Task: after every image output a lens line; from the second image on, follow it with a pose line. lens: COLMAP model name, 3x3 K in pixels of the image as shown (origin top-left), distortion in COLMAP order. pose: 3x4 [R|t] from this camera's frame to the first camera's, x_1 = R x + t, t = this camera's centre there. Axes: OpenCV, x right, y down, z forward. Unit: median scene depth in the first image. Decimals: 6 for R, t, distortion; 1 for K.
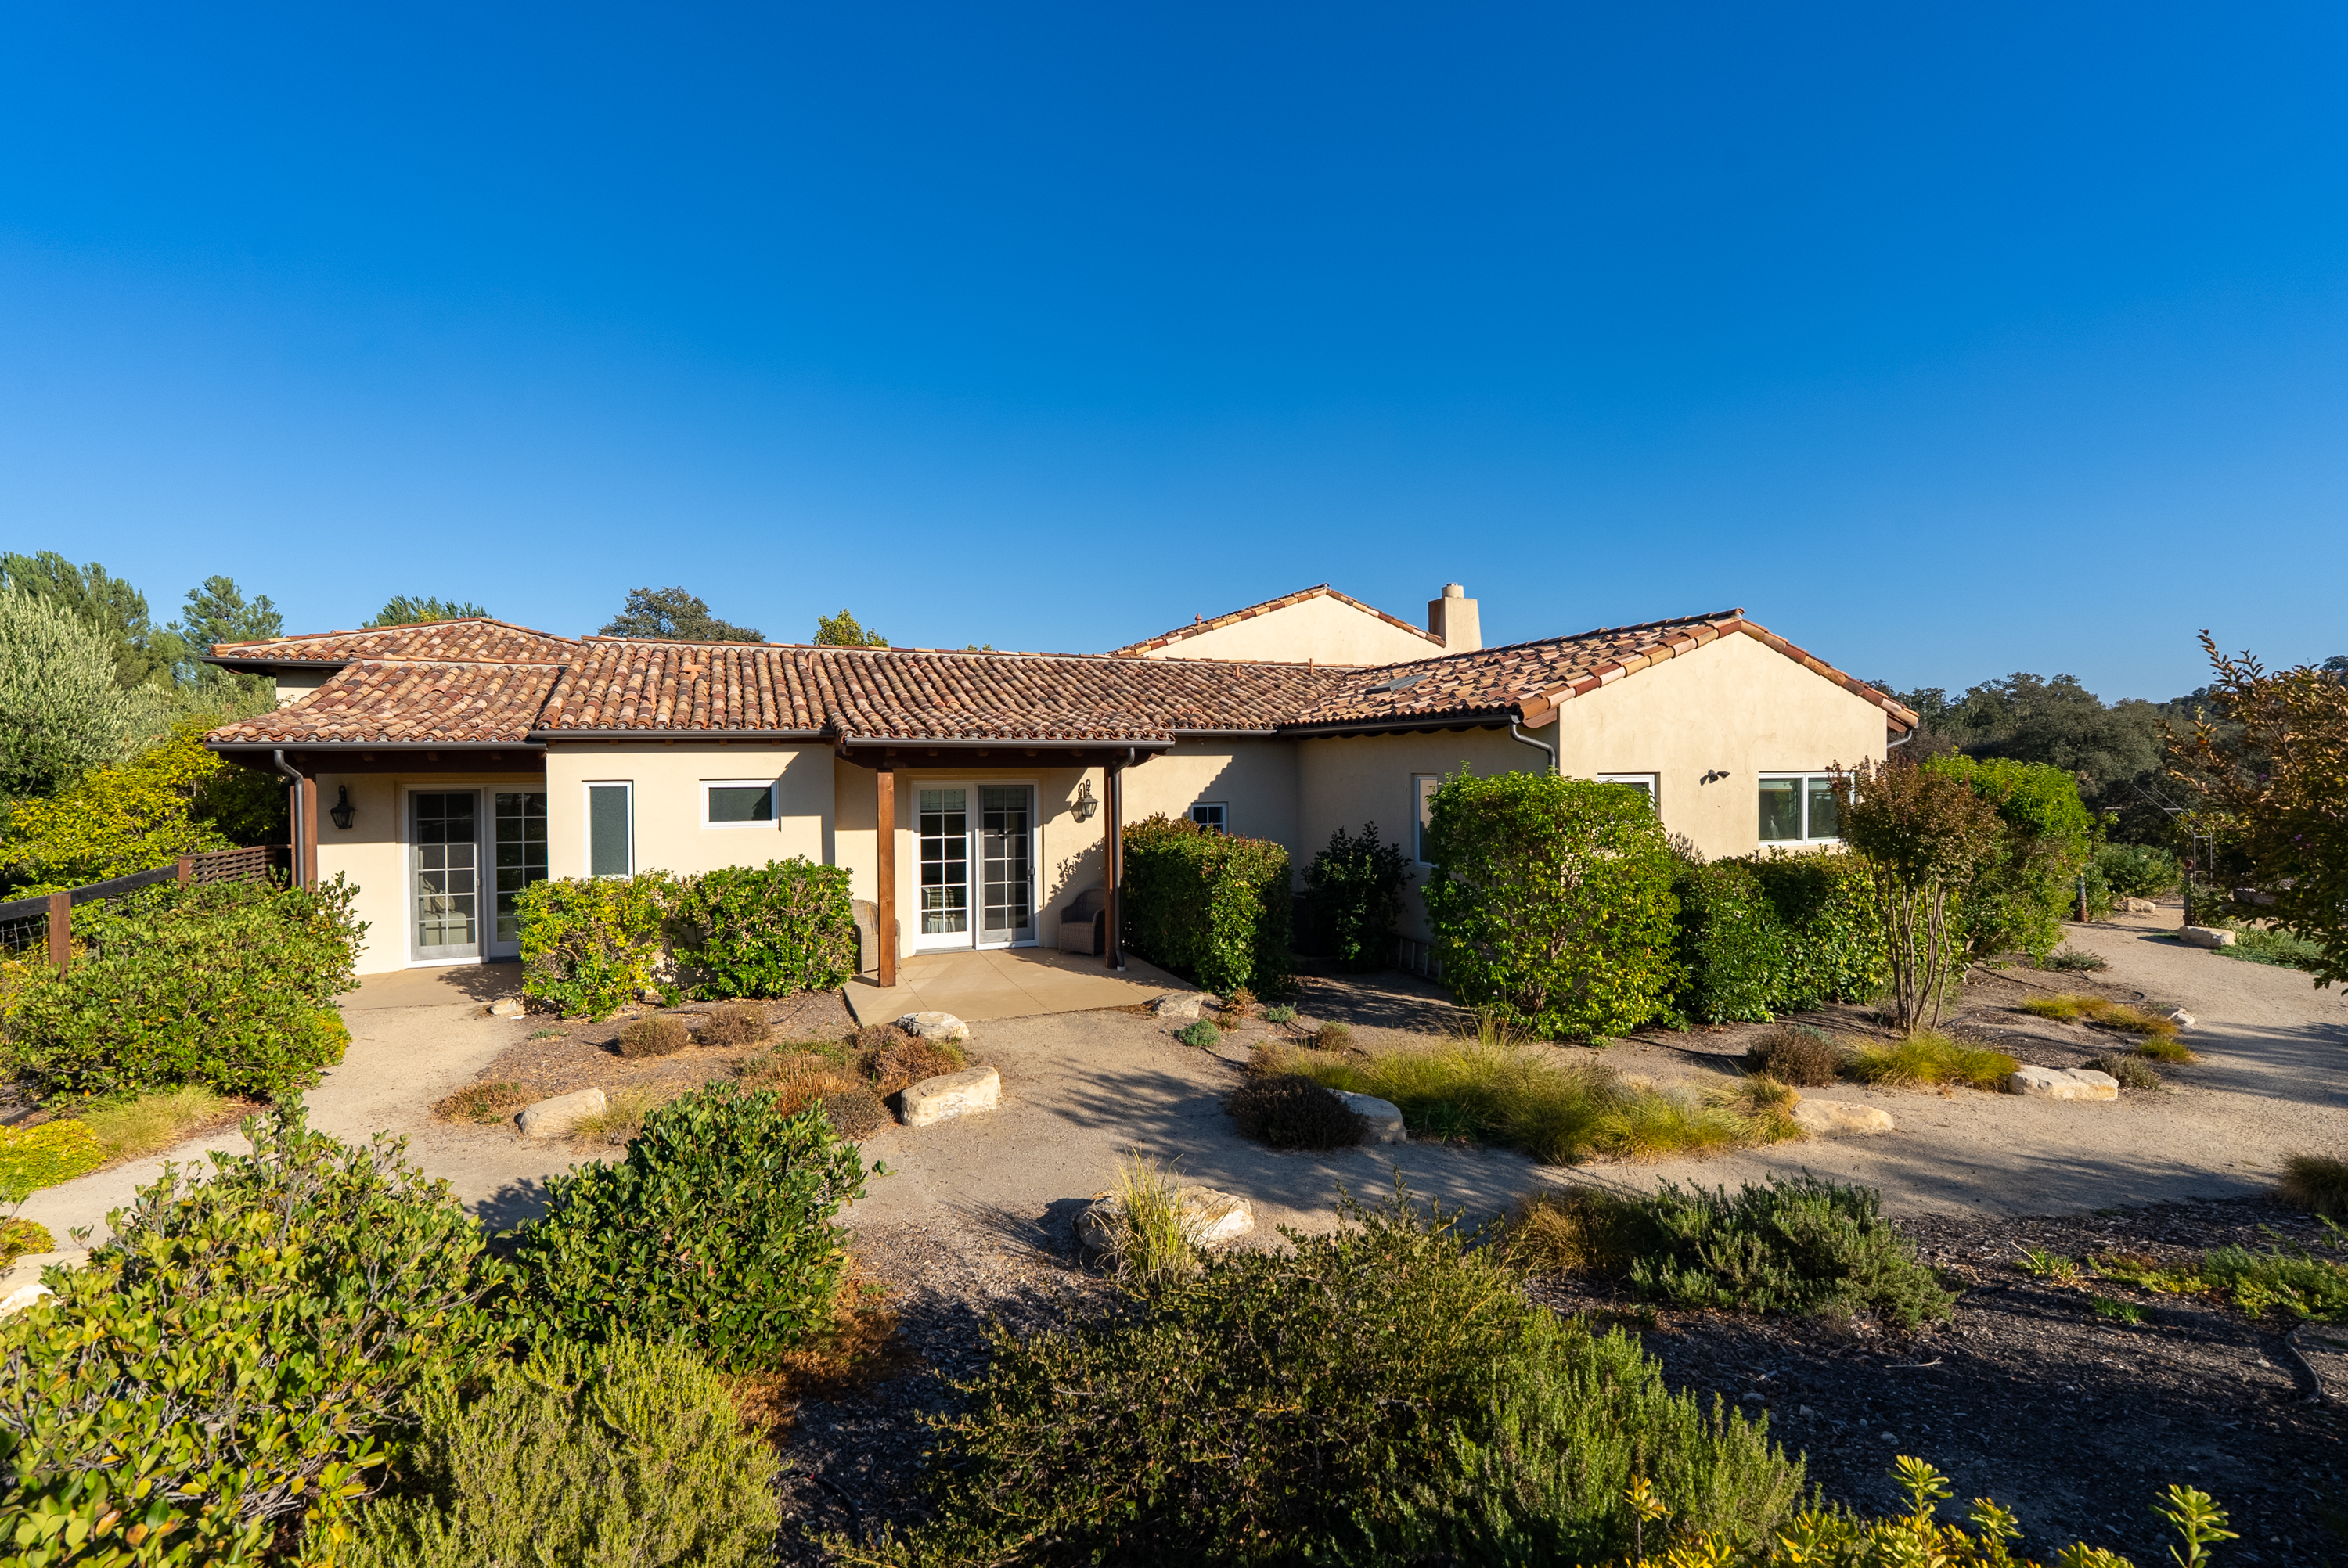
lens RADIAL K [[1087.5, 0, 1174.0], [0, 1087.5, 784.0], [0, 0, 1]] dist [-0.001968, 0.000299]
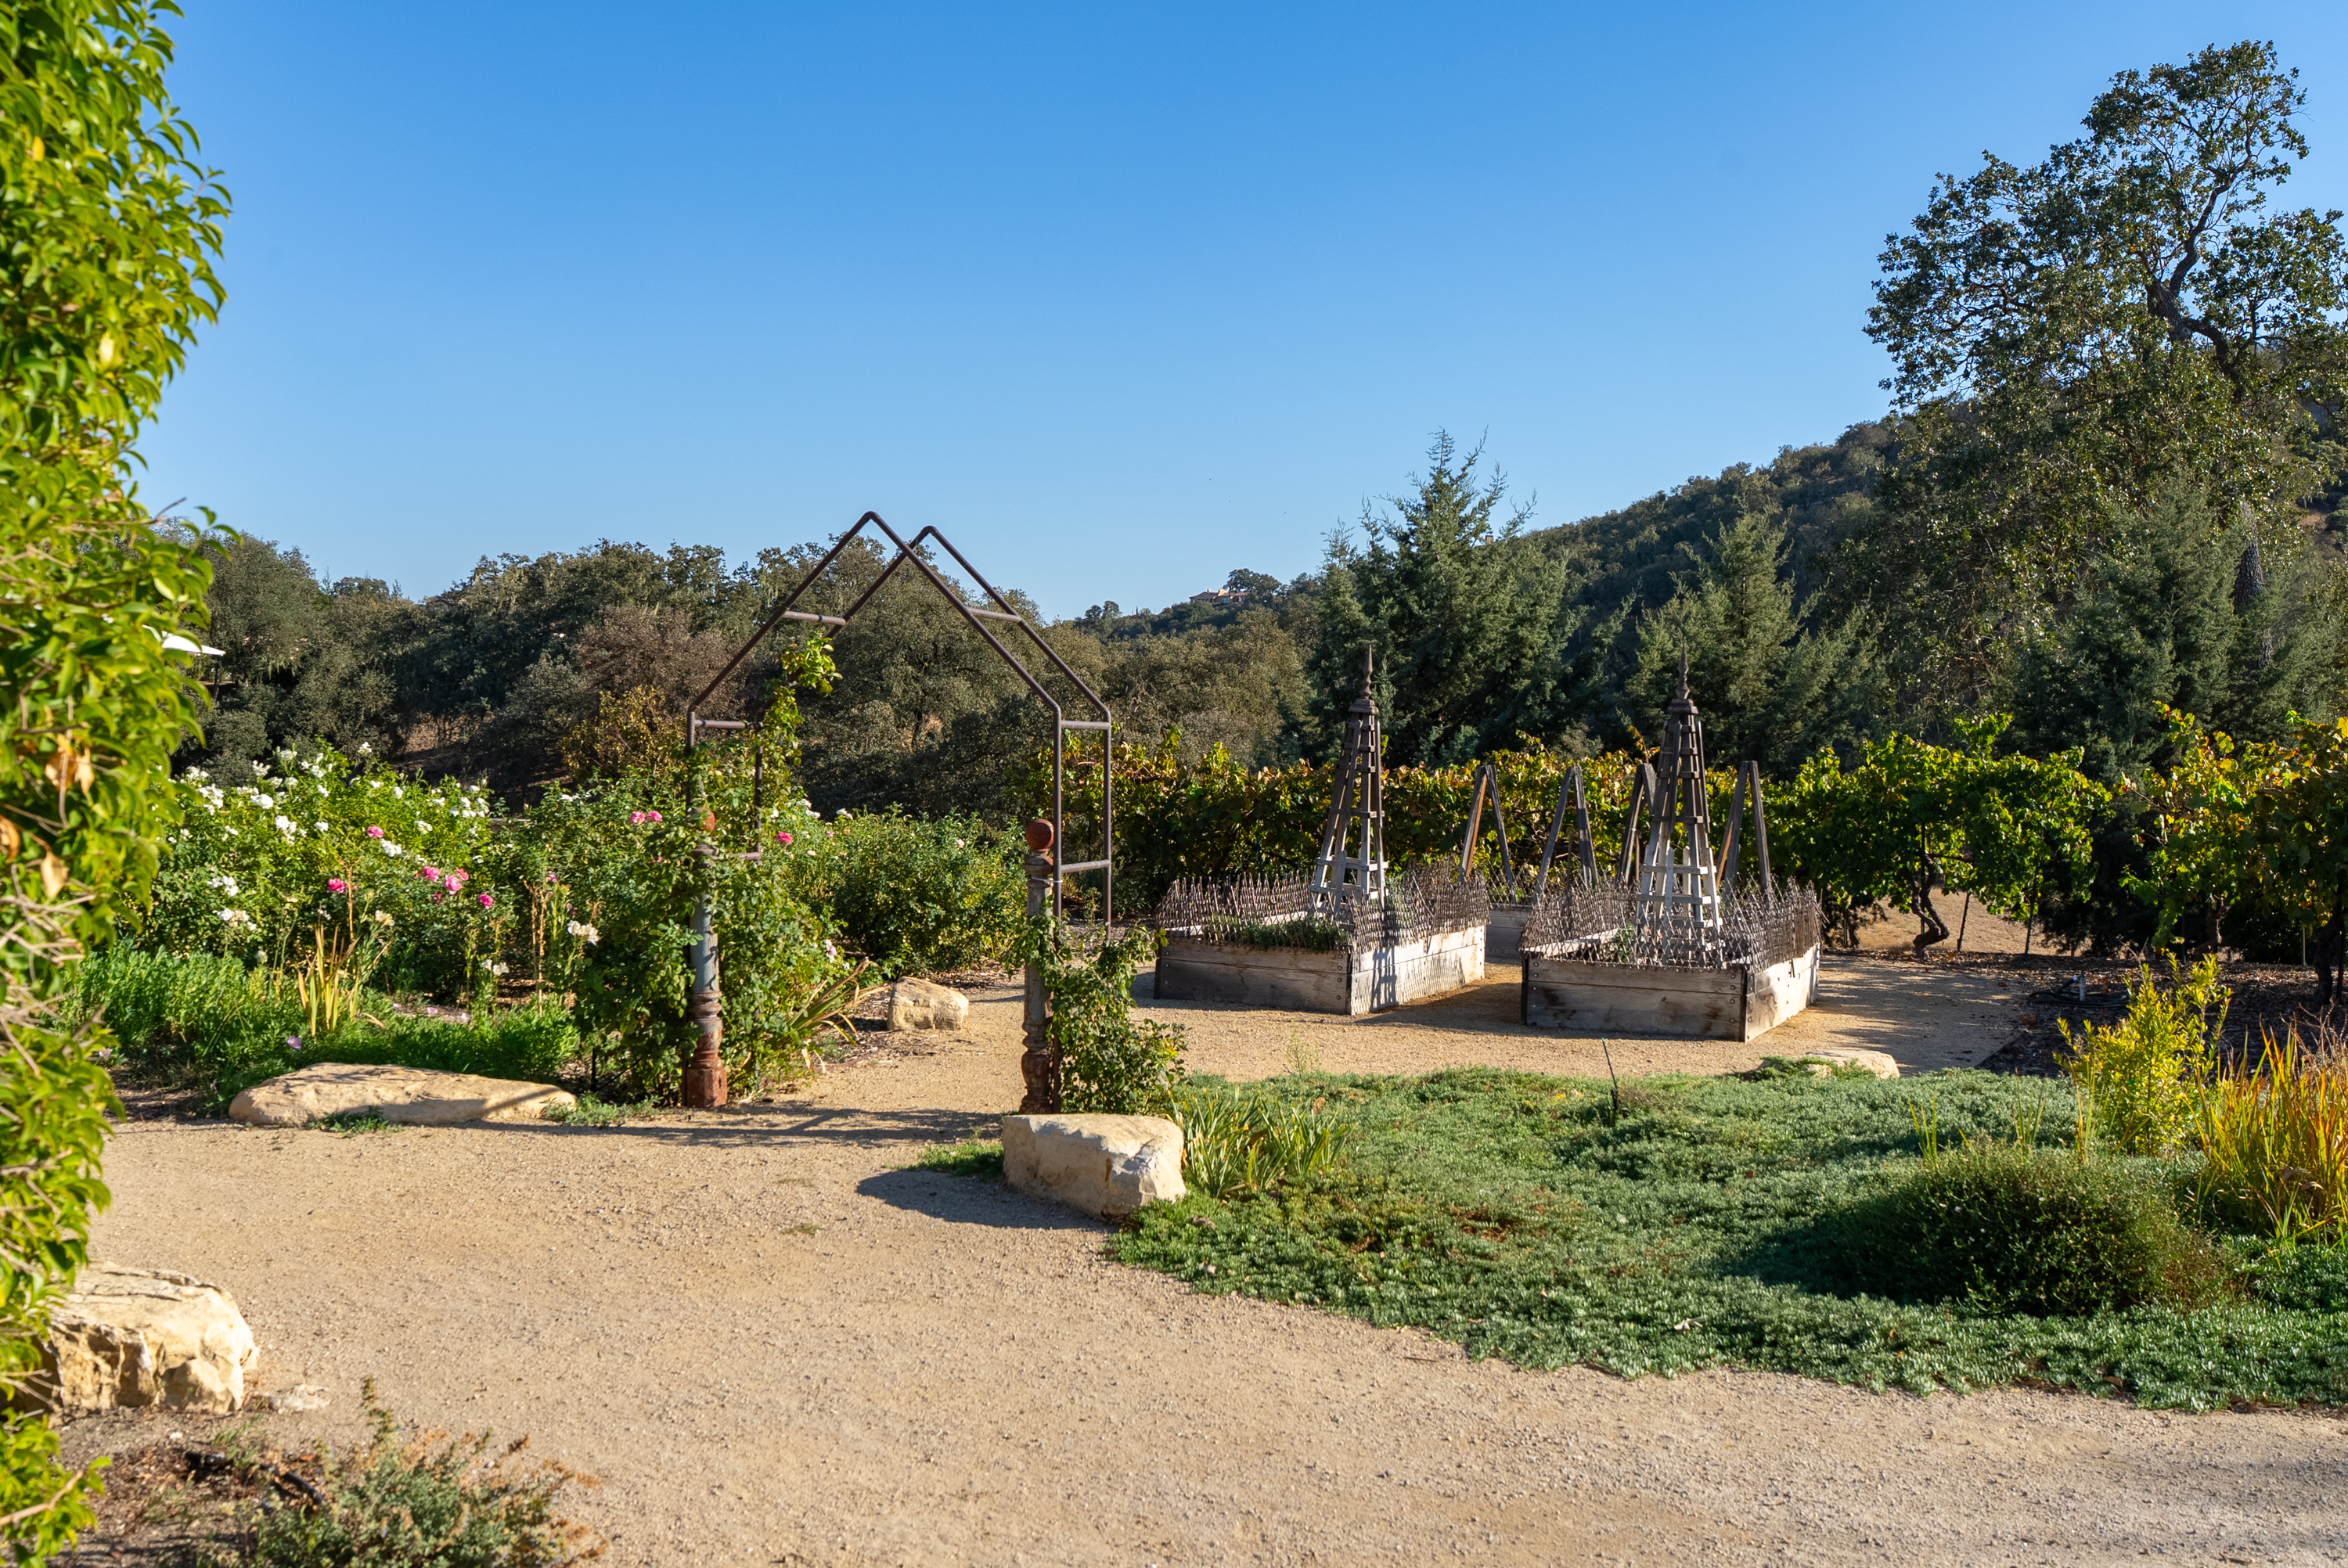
lens RADIAL K [[2305.6, 0, 1177.5], [0, 2305.6, 753.2], [0, 0, 1]] dist [0.011984, 0.005184]
pose [[0.701215, 0.012765, 0.712835, 0.449507], [-0.013229, 0.999901, -0.004893, 0.042614], [-0.712827, -0.005999, 0.701314, 0.472112]]
